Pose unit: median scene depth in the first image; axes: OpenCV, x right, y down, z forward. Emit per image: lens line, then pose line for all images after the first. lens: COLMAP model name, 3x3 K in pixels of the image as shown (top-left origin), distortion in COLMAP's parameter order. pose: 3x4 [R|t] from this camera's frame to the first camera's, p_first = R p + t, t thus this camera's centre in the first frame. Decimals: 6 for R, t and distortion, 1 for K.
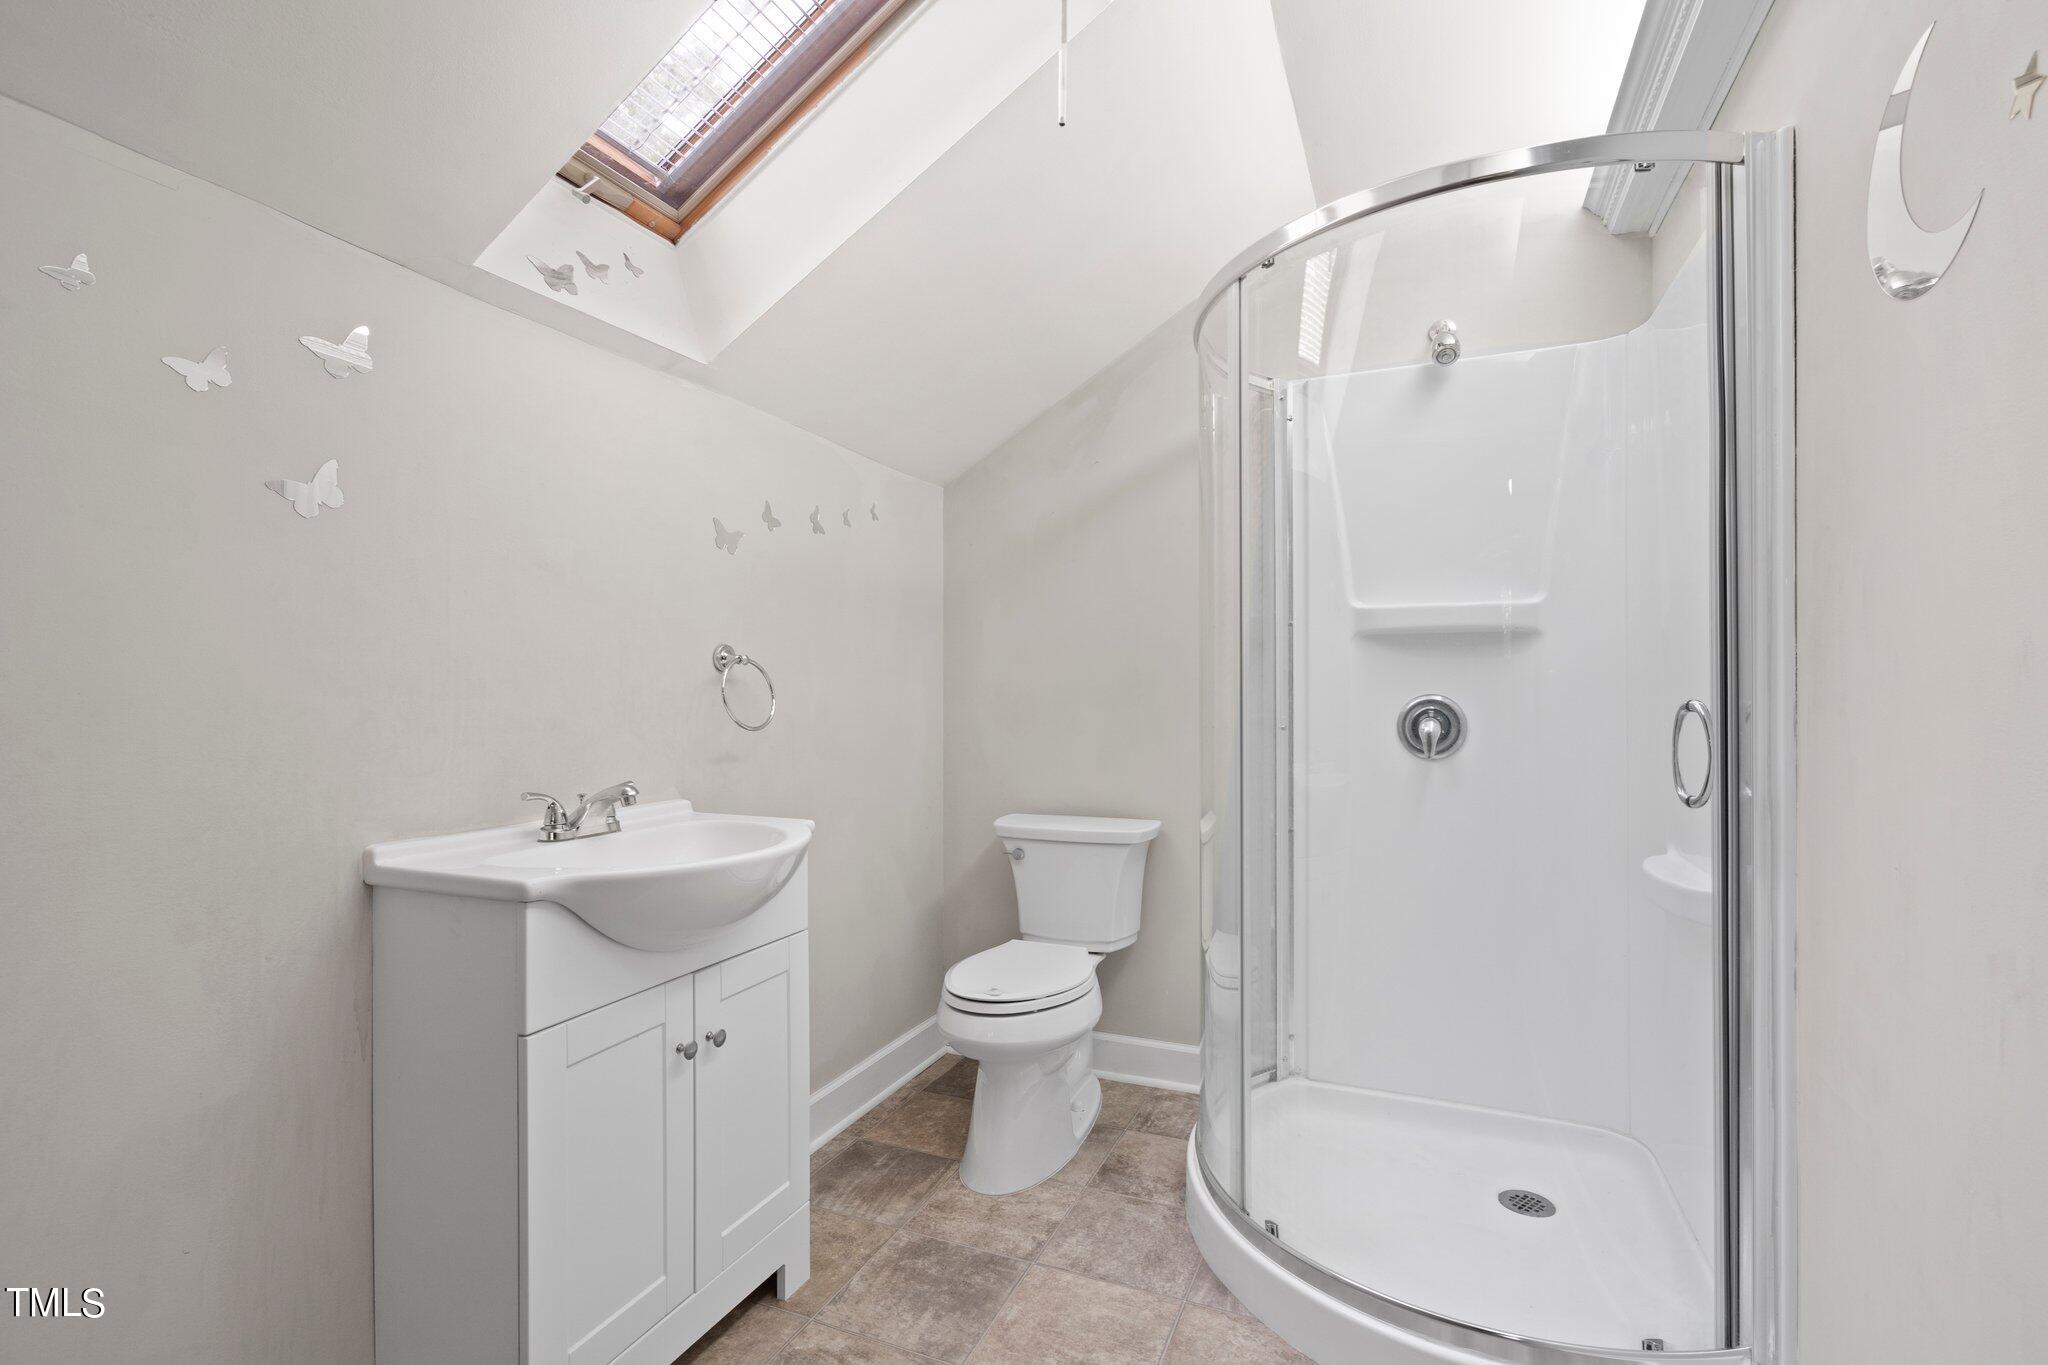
lens RADIAL K [[932.9, 0, 1009.4], [0, 932.9, 694.4], [0, 0, 1]] dist [0.000811, -0.000112]
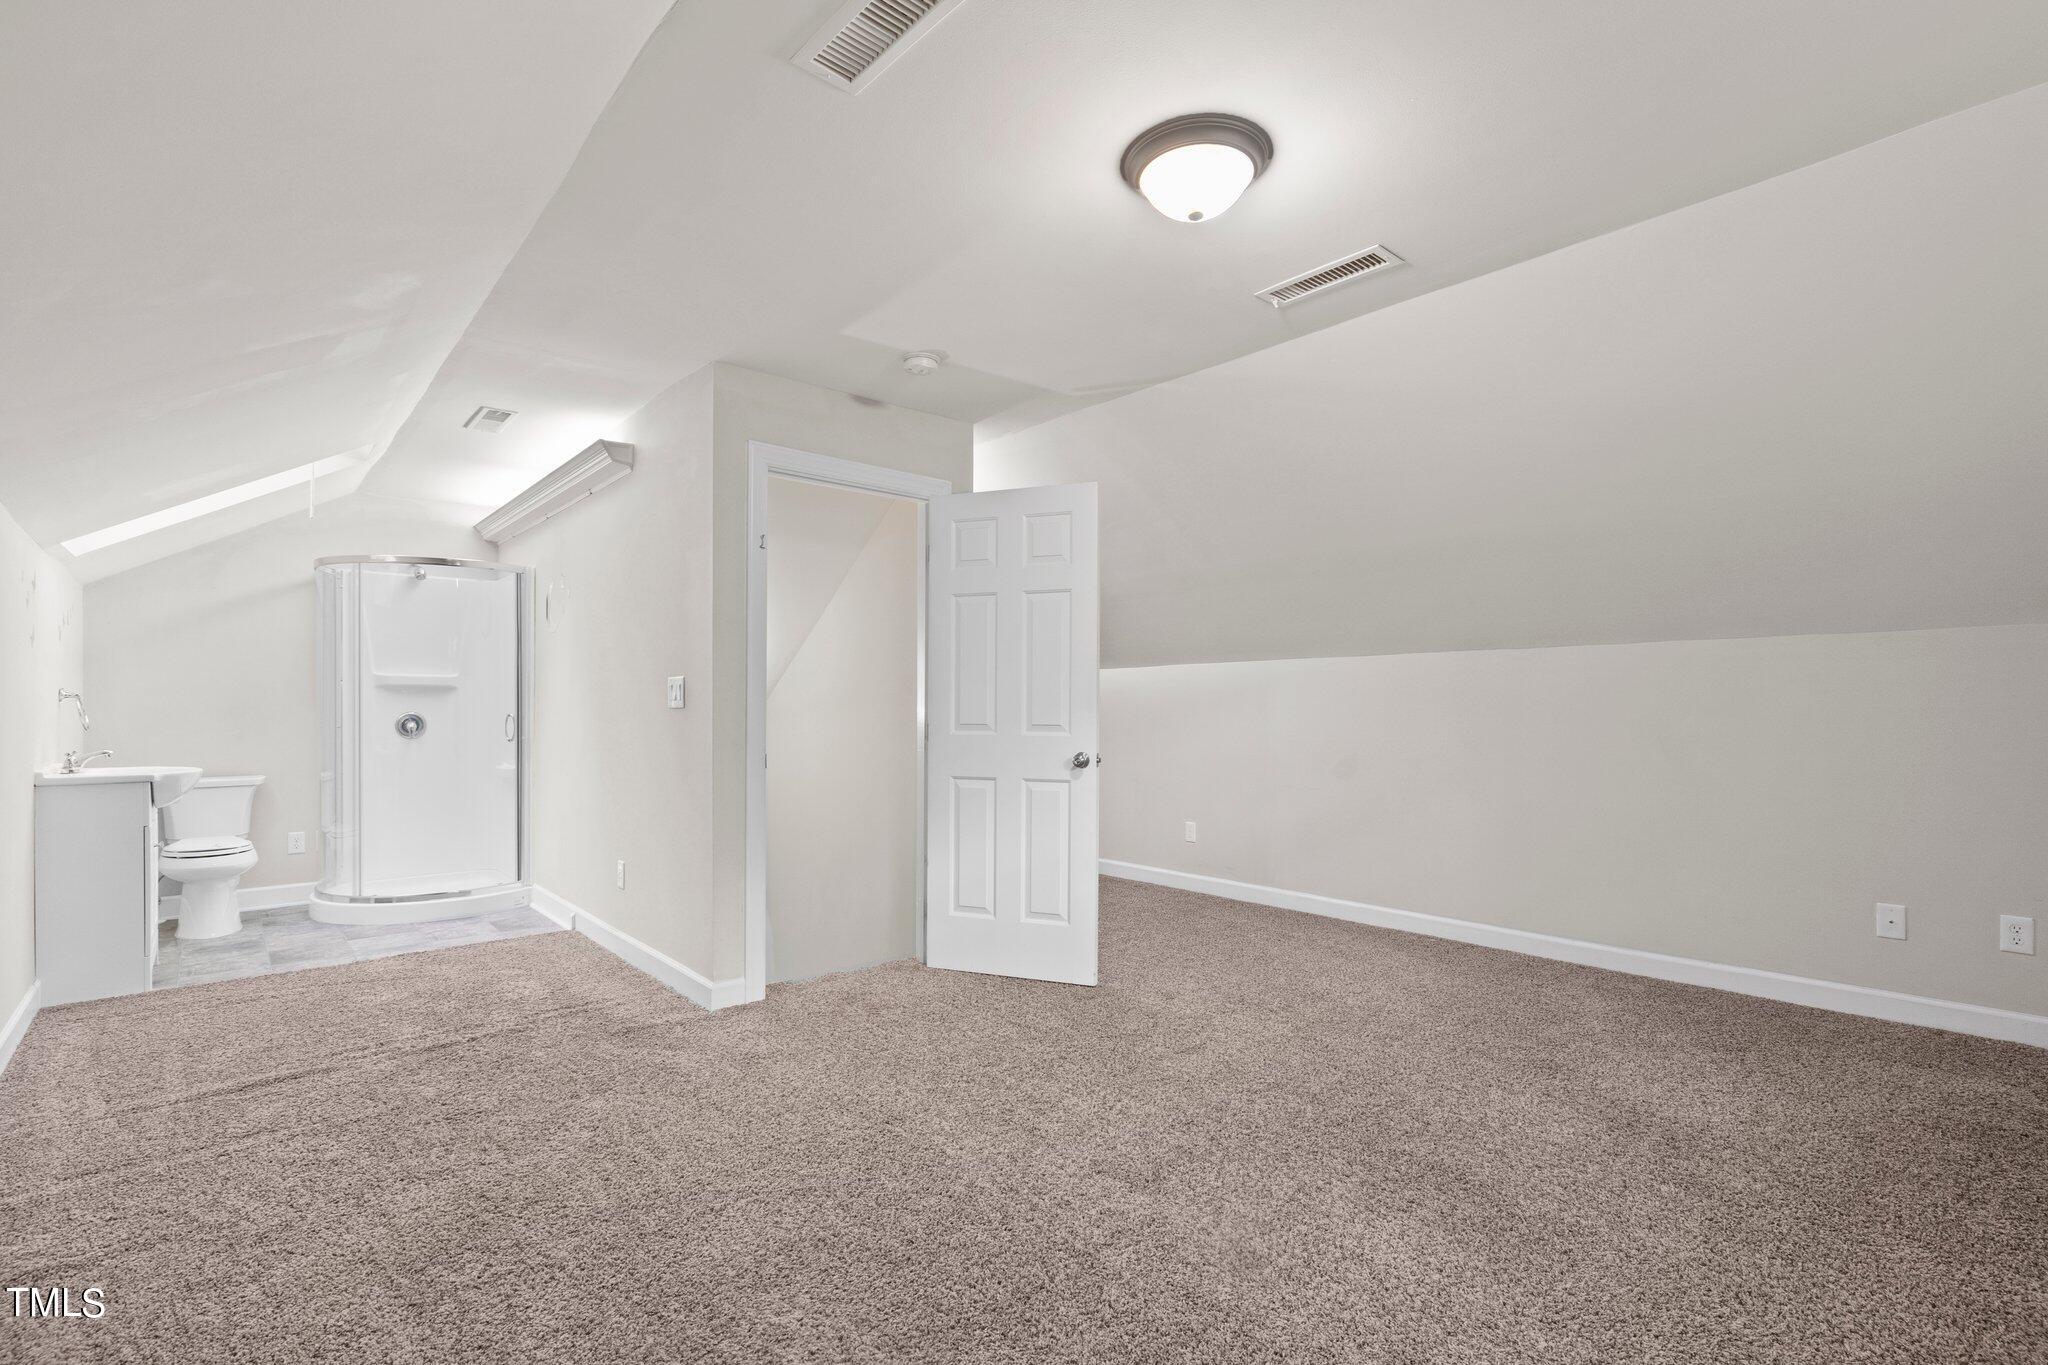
lens RADIAL K [[932.9, 0, 1009.4], [0, 932.9, 694.4], [0, 0, 1]] dist [0.000811, -0.000112]
pose [[0.421785, 0.007214, 0.906667, -1.497550], [0.002654, 0.999954, -0.009190, -0.025441], [-0.906692, 0.006283, 0.421746, -1.972629]]
